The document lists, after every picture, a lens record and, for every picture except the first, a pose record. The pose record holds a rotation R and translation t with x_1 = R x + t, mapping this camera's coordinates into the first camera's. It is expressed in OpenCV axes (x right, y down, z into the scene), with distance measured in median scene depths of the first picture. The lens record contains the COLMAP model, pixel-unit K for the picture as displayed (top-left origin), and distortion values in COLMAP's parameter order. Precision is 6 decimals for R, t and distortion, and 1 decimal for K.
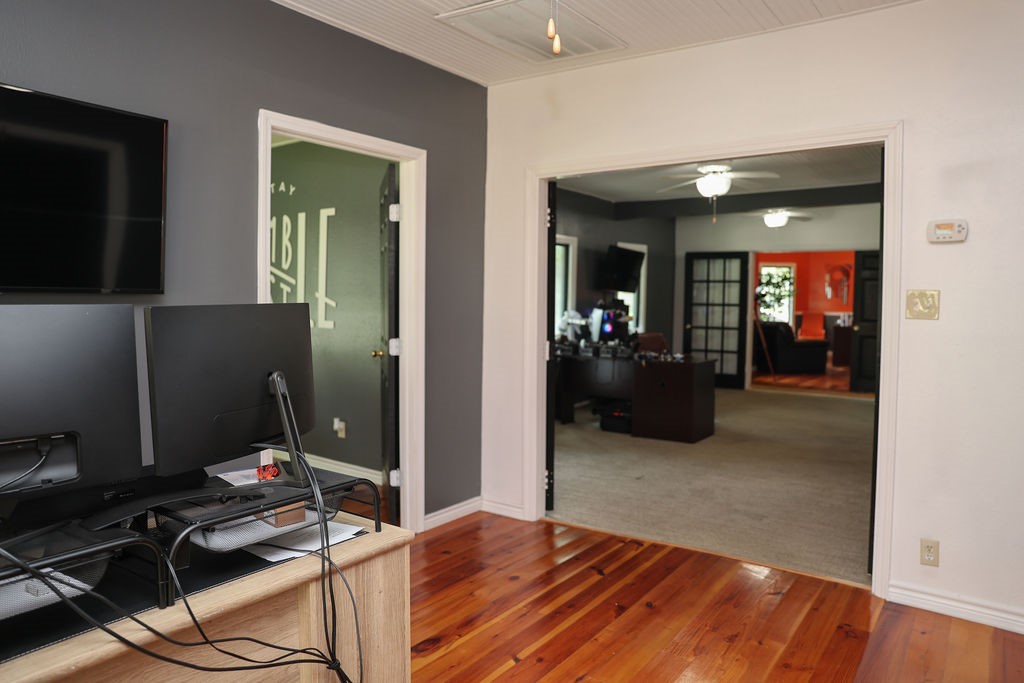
lens RADIAL K [[699.8, 0, 504.2], [0, 699.8, 334.8], [0, 0, 1]] dist [-0.058720, 0.004007]
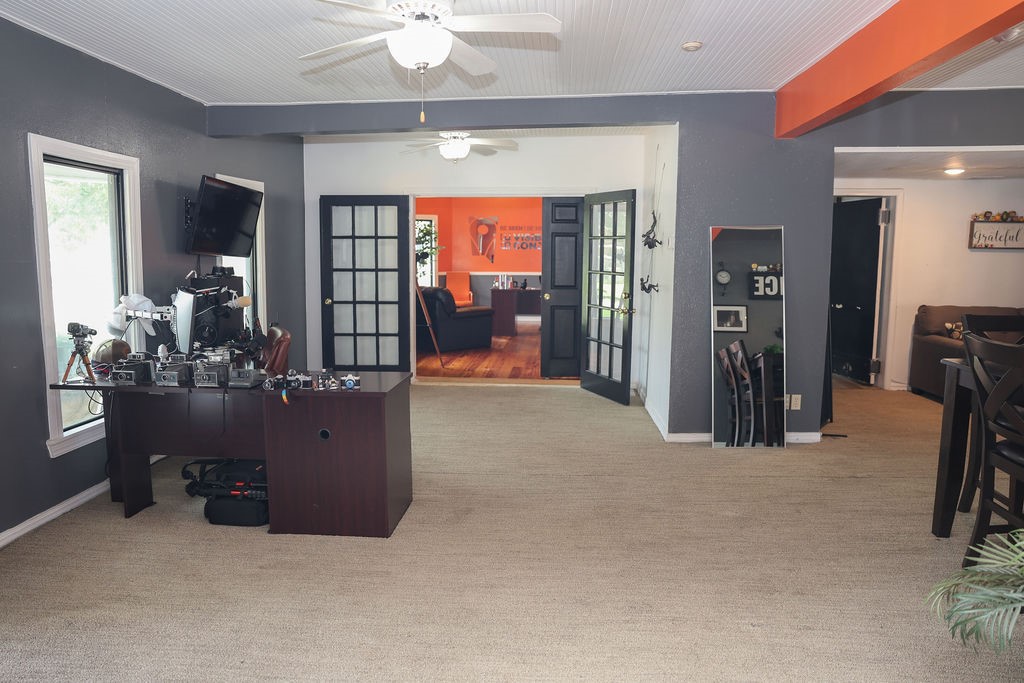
lens RADIAL K [[694.3, 0, 512.0], [0, 694.3, 337.7], [0, 0, 1]] dist [-0.106213, 0.083943]
pose [[0.843917, -0.071085, 0.531744, 0.053633], [0.033742, 0.996253, 0.079631, -0.027504], [-0.535412, -0.049260, 0.843153, 0.347711]]
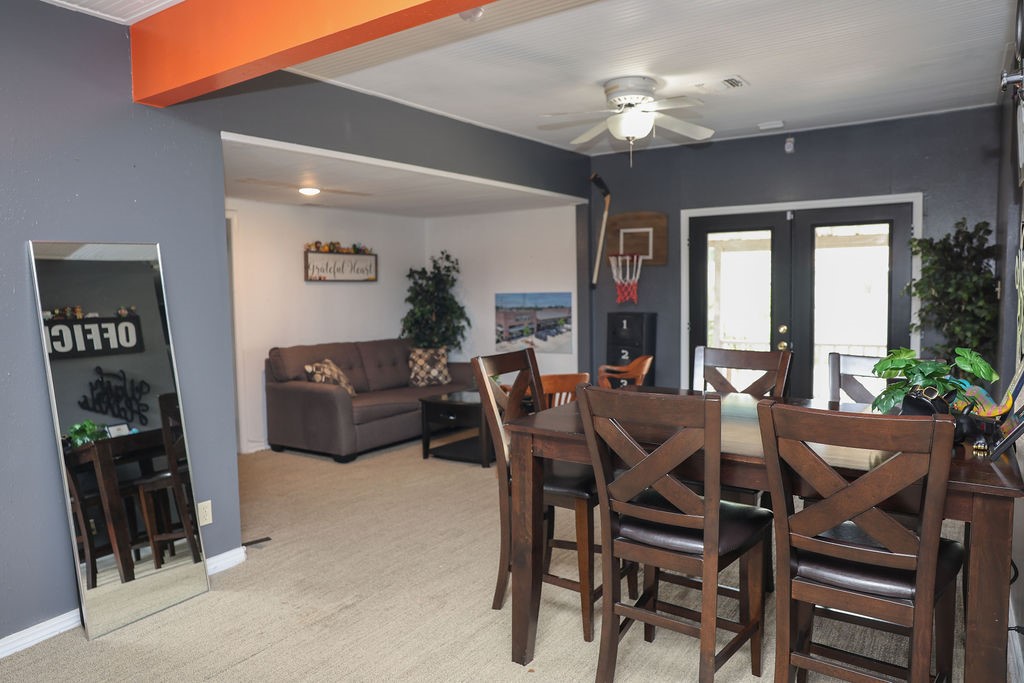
lens RADIAL K [[699.8, 0, 504.2], [0, 699.8, 334.8], [0, 0, 1]] dist [-0.058720, 0.004007]
pose [[-0.036622, -0.071816, 0.996745, 0.173567], [0.073715, 0.994503, 0.074363, -0.033035], [-0.996607, 0.076198, -0.031127, 0.533381]]
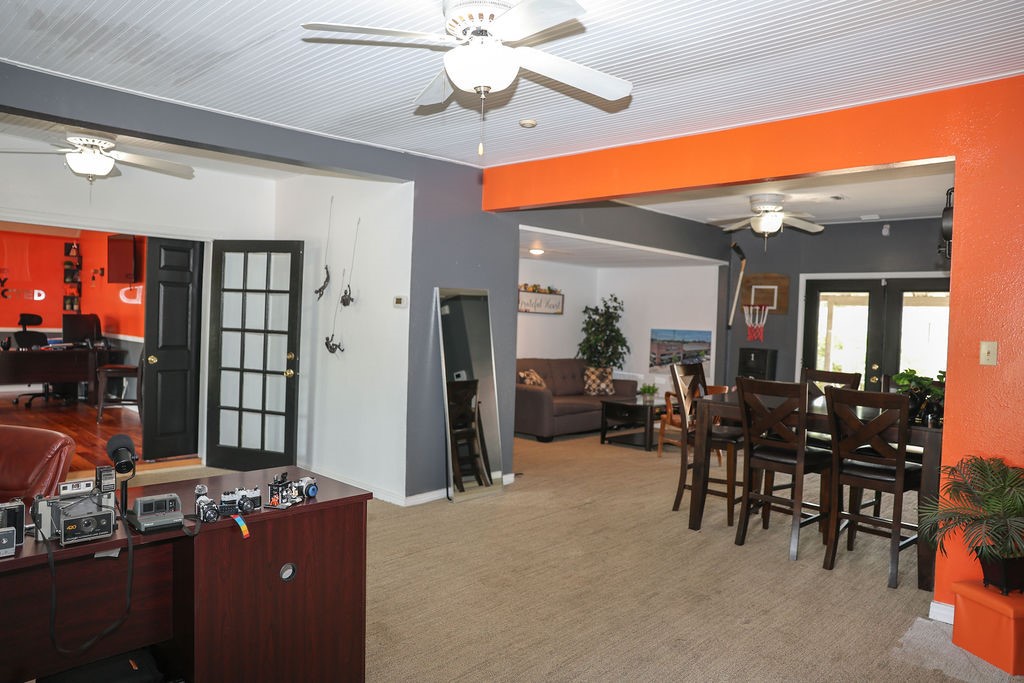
lens RADIAL K [[694.3, 0, 512.0], [0, 694.3, 337.7], [0, 0, 1]] dist [-0.106213, 0.083943]
pose [[0.118329, -0.027724, 0.992587, -0.070595], [0.021557, 0.999446, 0.025346, -0.038485], [-0.992740, 0.018398, 0.118861, 0.597792]]
